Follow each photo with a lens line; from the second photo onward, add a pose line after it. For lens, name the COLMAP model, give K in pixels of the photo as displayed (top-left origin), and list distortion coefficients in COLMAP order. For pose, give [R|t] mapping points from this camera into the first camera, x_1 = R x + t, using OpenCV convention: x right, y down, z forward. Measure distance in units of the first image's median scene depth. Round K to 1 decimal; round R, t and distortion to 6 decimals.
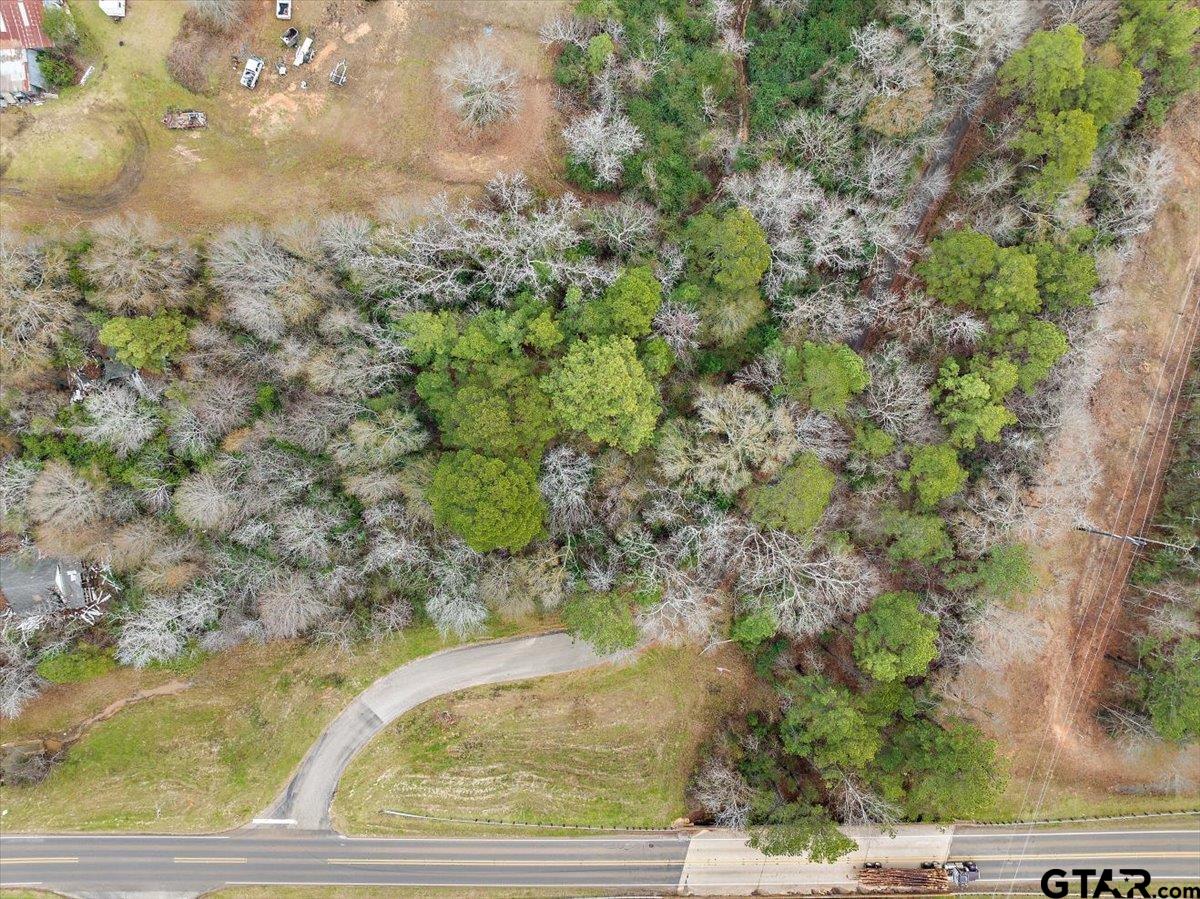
lens RADIAL K [[892.4, 0, 598.2], [0, 892.4, 455.0], [0, 0, 1]] dist [-0.069356, 0.036900]
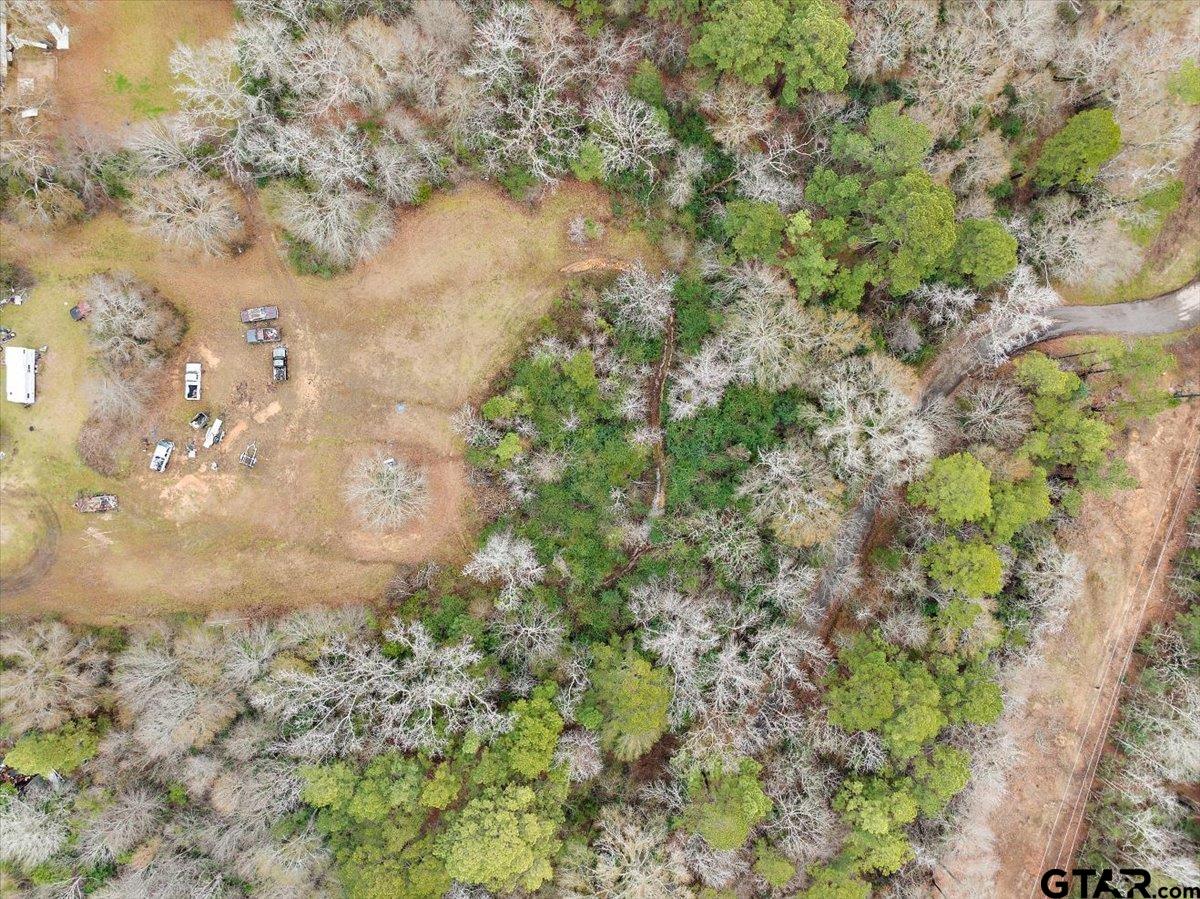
lens RADIAL K [[892.4, 0, 597.7], [0, 892.4, 450.2], [0, 0, 1]] dist [-0.069356, 0.036900]
pose [[0.999996, 0.002805, 0.000172, 0.099098], [-0.002803, 0.999976, -0.006344, -0.436712], [-0.000190, 0.006344, 0.999980, -0.000246]]
